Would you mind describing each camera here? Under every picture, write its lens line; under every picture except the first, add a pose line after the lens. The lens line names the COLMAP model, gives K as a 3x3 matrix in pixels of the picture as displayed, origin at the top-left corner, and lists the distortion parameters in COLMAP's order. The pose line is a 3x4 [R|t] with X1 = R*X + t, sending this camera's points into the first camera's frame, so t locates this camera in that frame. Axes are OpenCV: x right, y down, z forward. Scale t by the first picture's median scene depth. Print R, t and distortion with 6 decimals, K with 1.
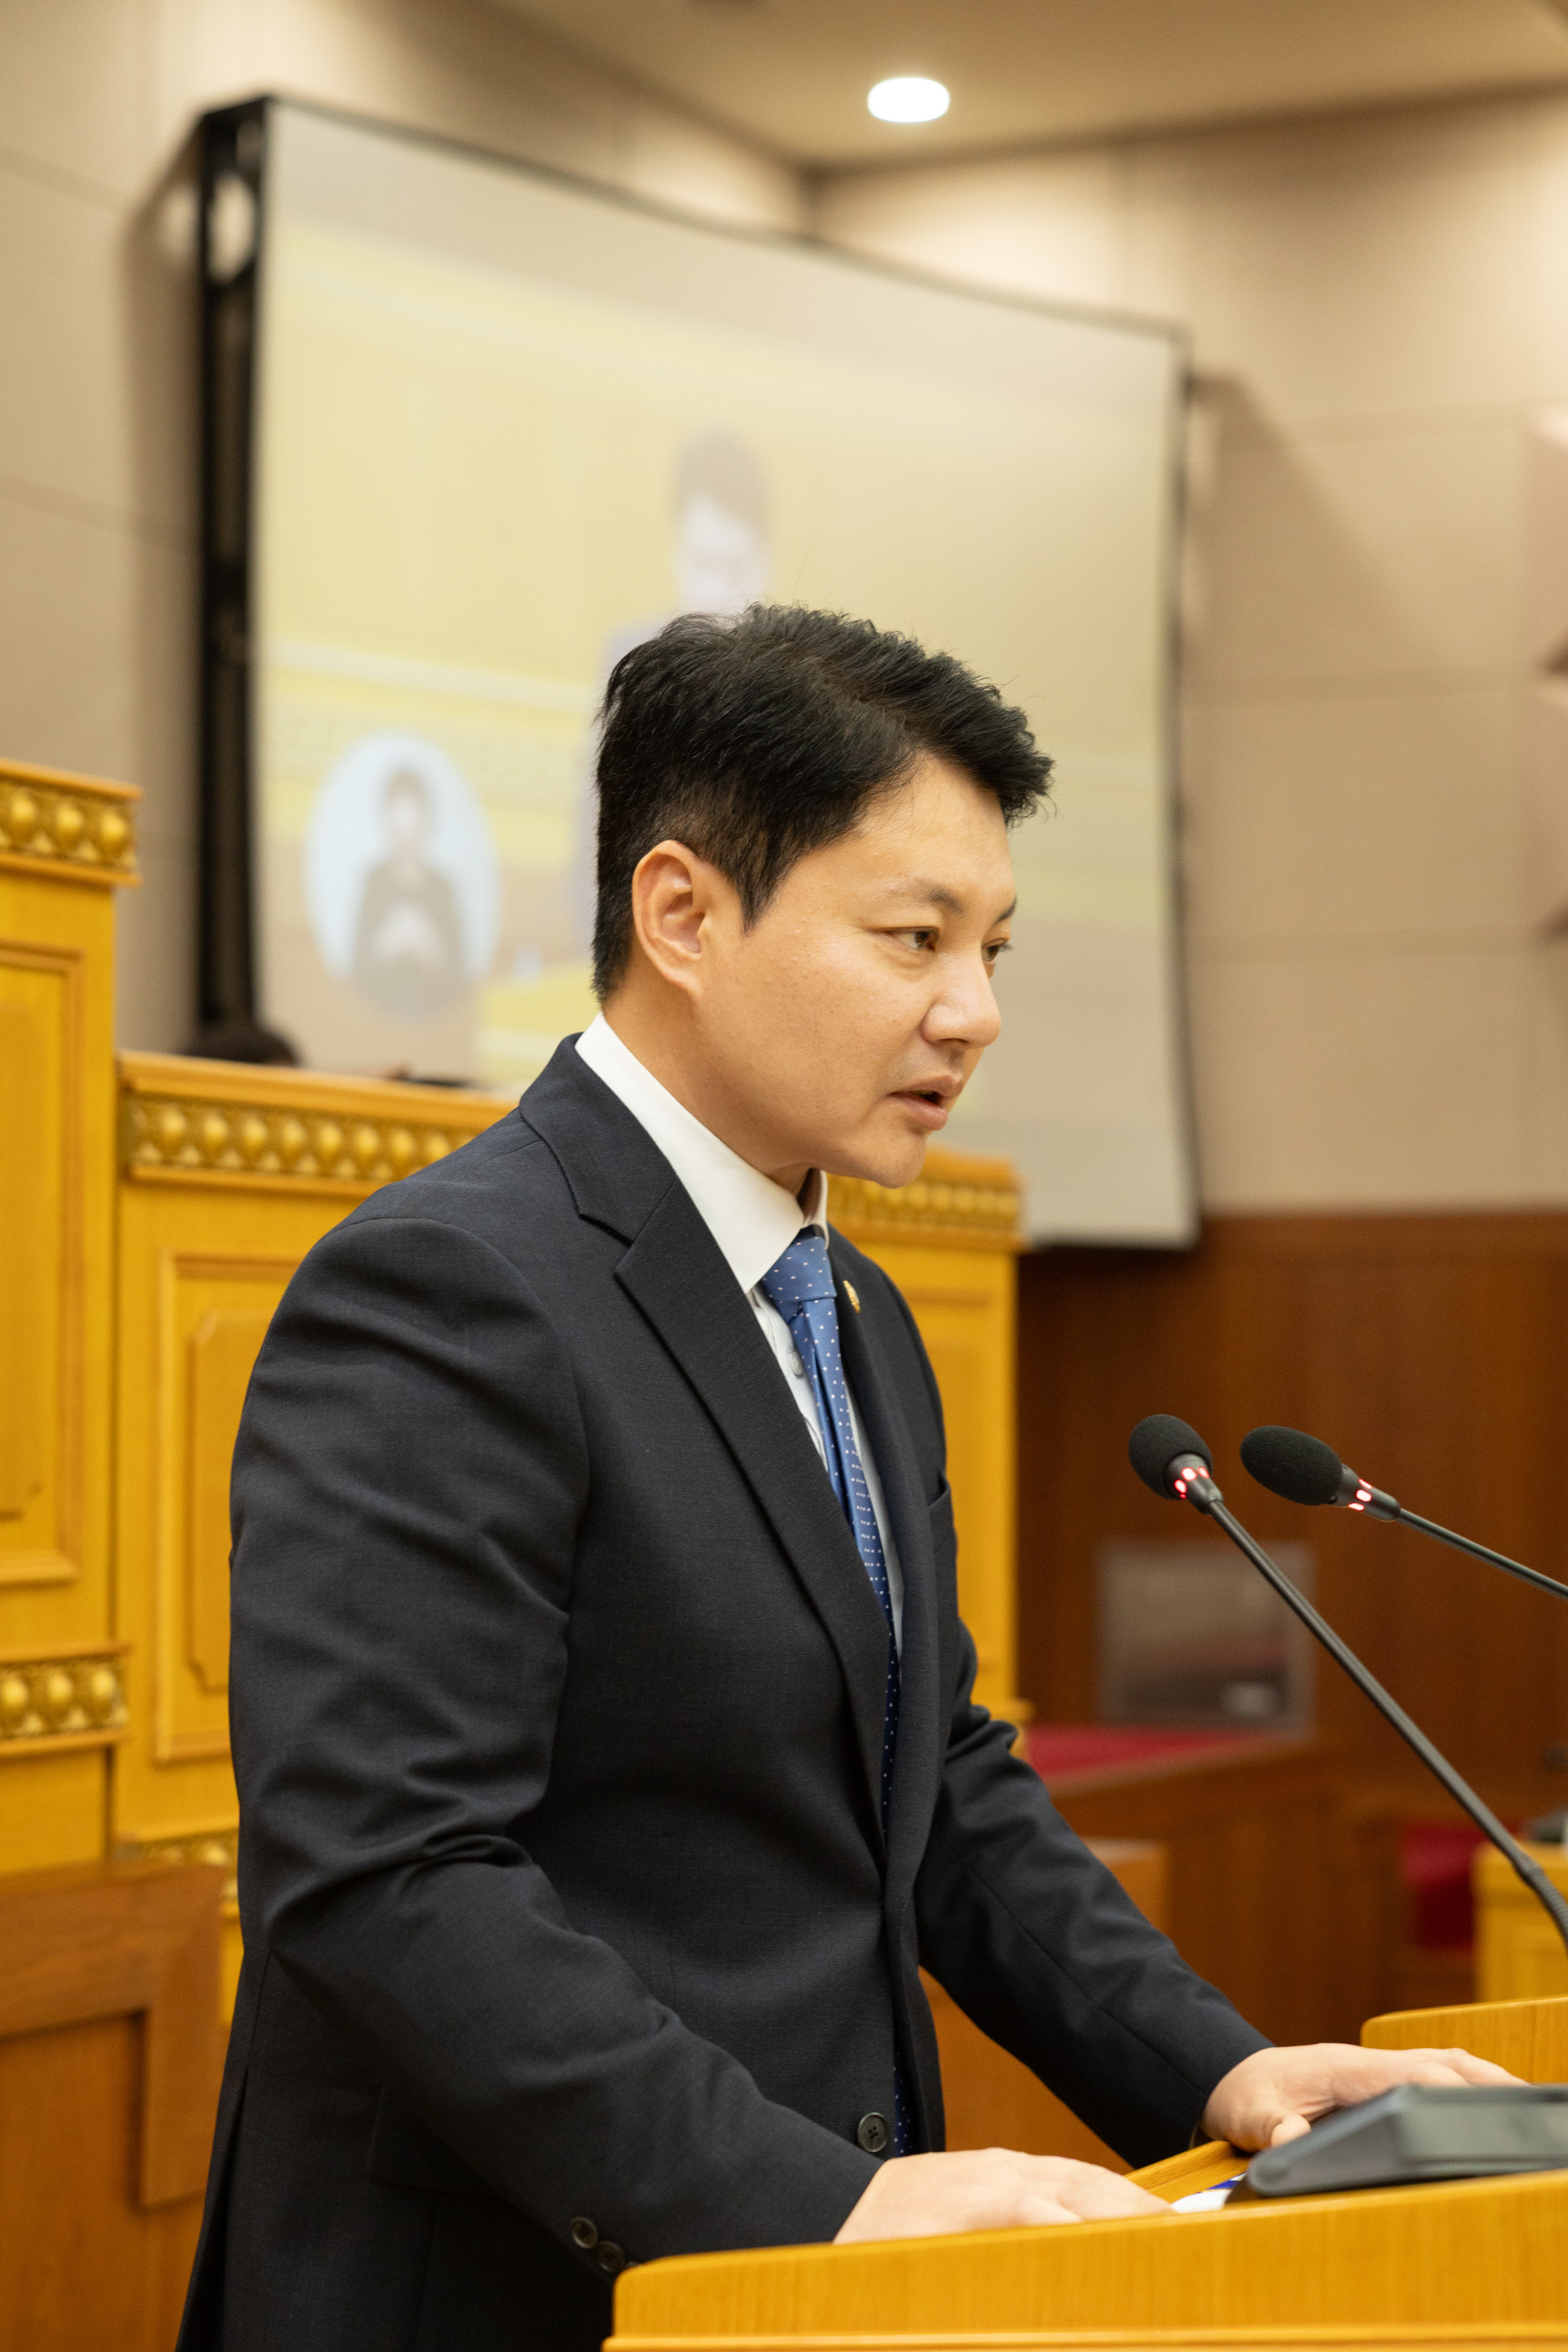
lens RADIAL K [[4952.9, 0, 784.0], [0, 4952.9, 1176.0], [0, 0, 1]] dist [0.085724, 0.792317]
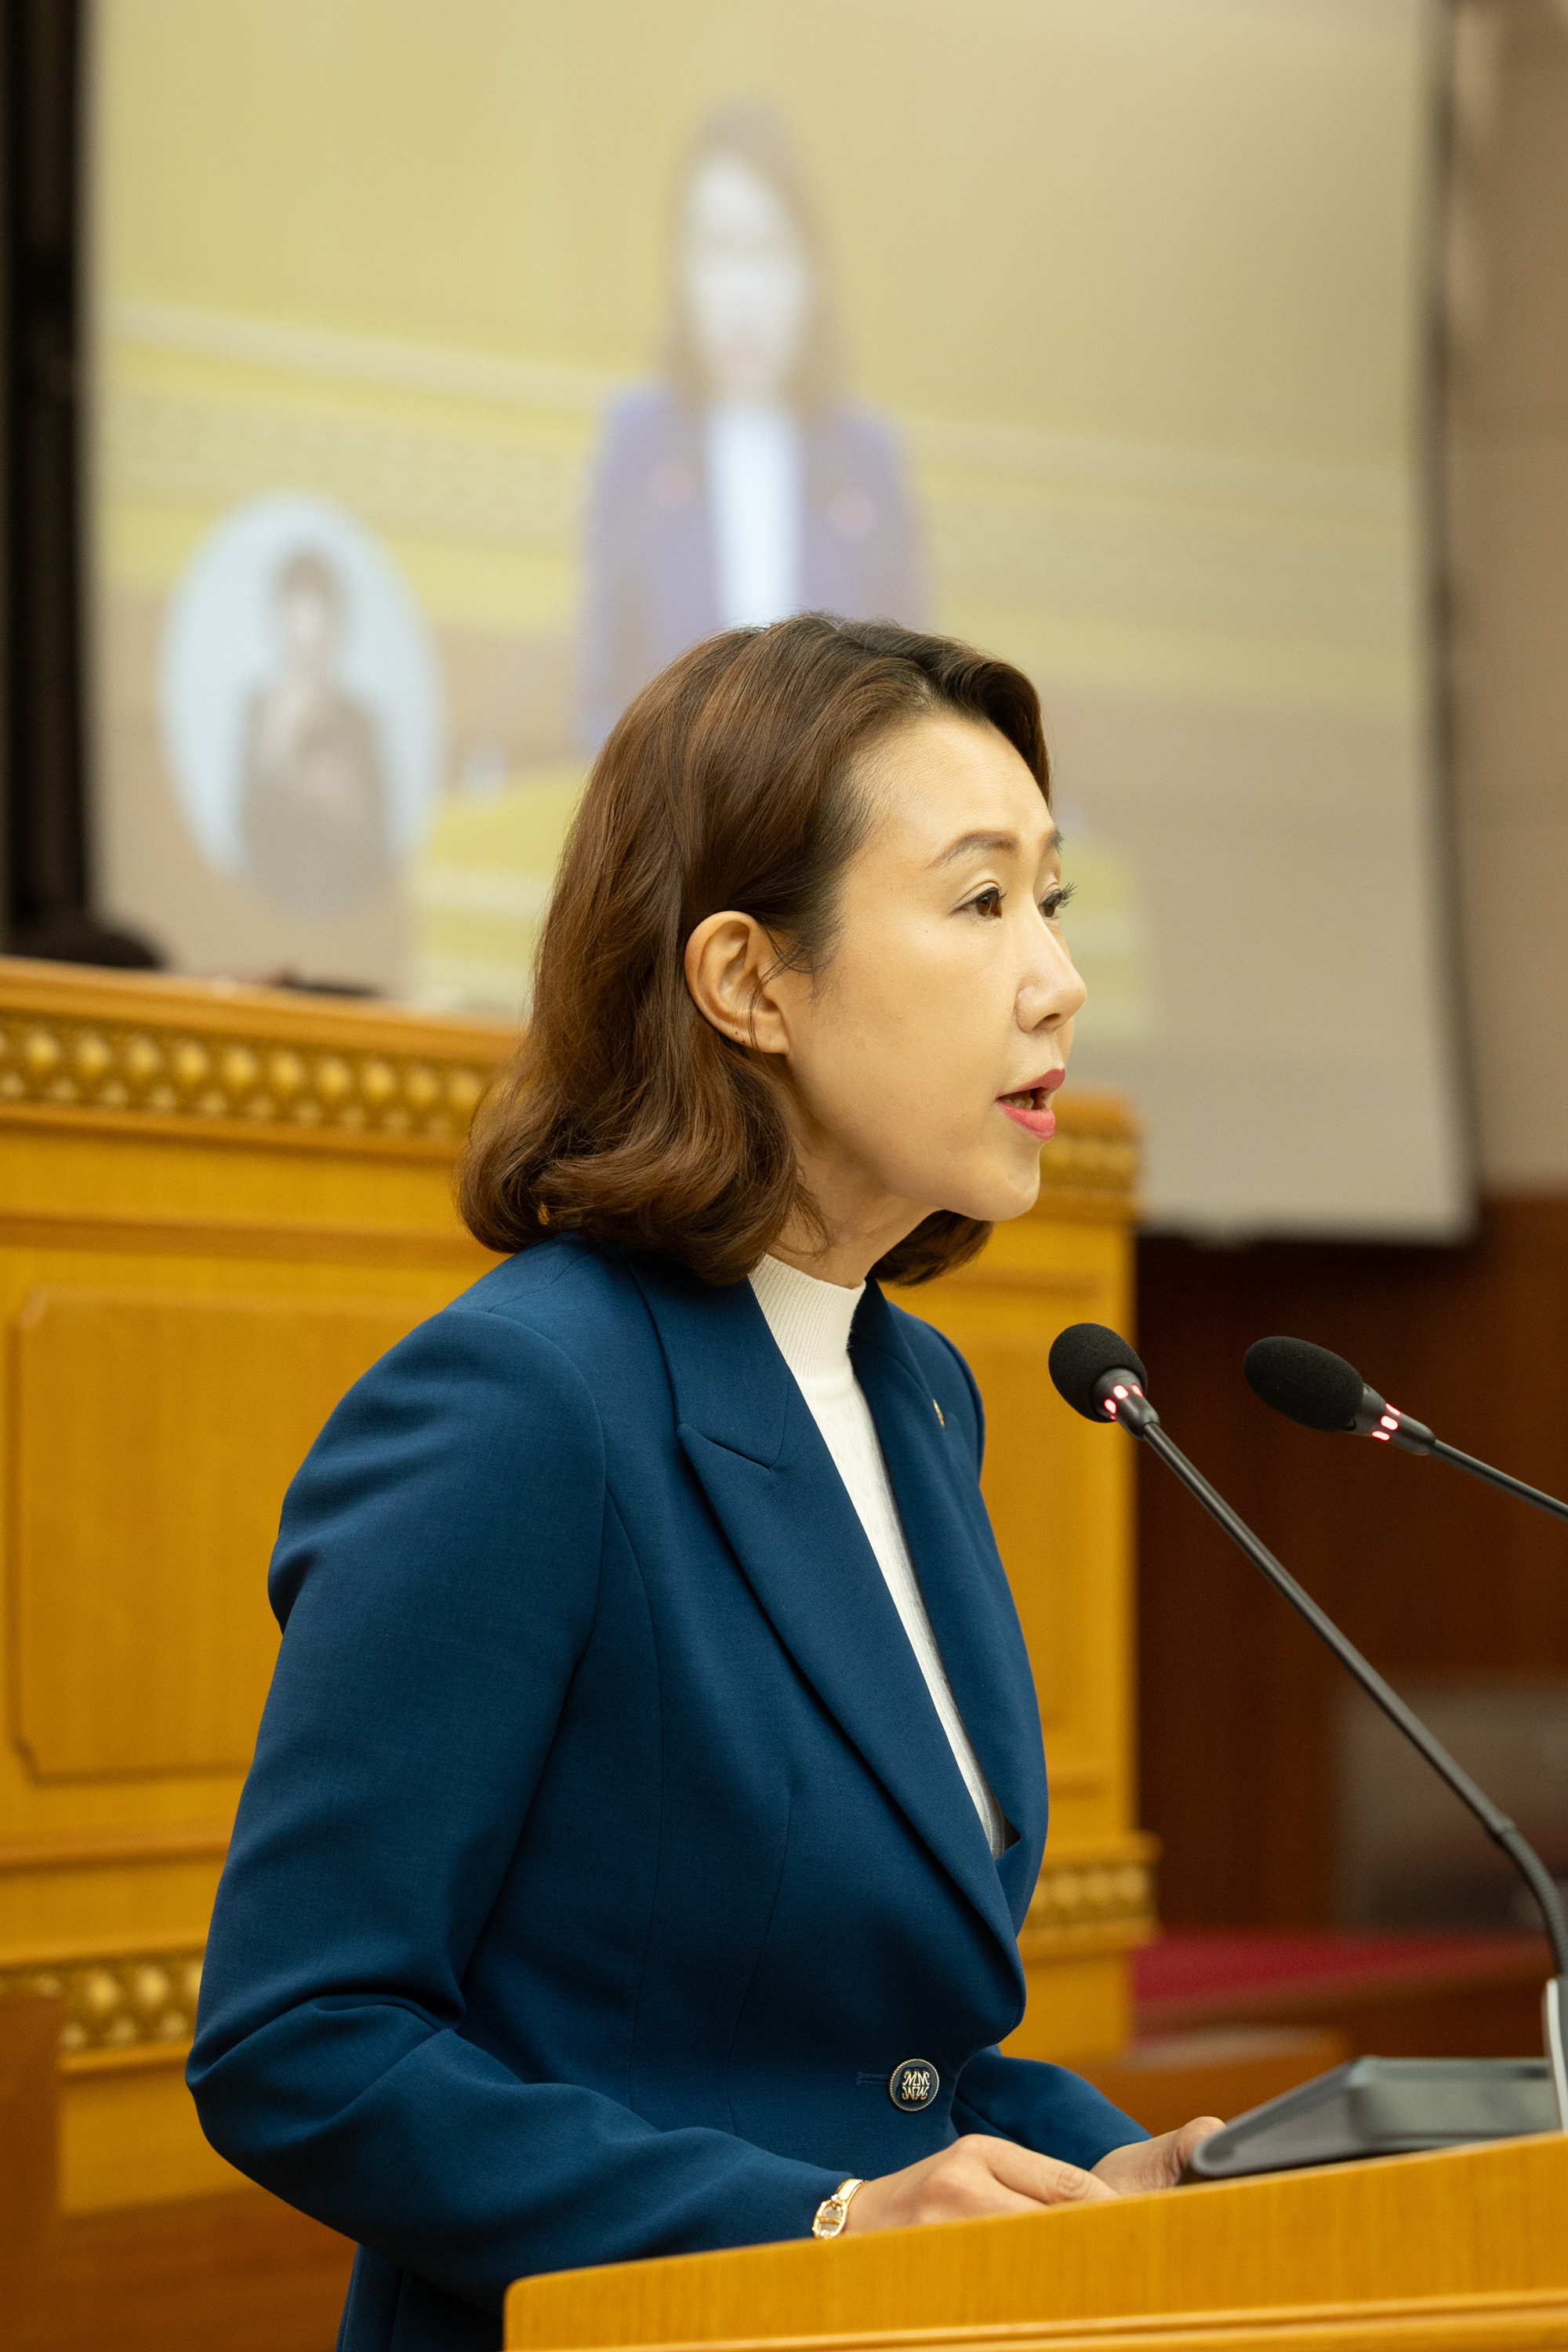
lens RADIAL K [[7590.0, 0, 784.0], [0, 7590.0, 1176.0], [0, 0, 1]] dist [0.077886, 0.669150]
pose [[0.999864, -0.006630, -0.015093, 0.038987], [0.006677, 0.999973, 0.003004, 0.014853], [0.015072, -0.003104, 0.999882, -0.381921]]
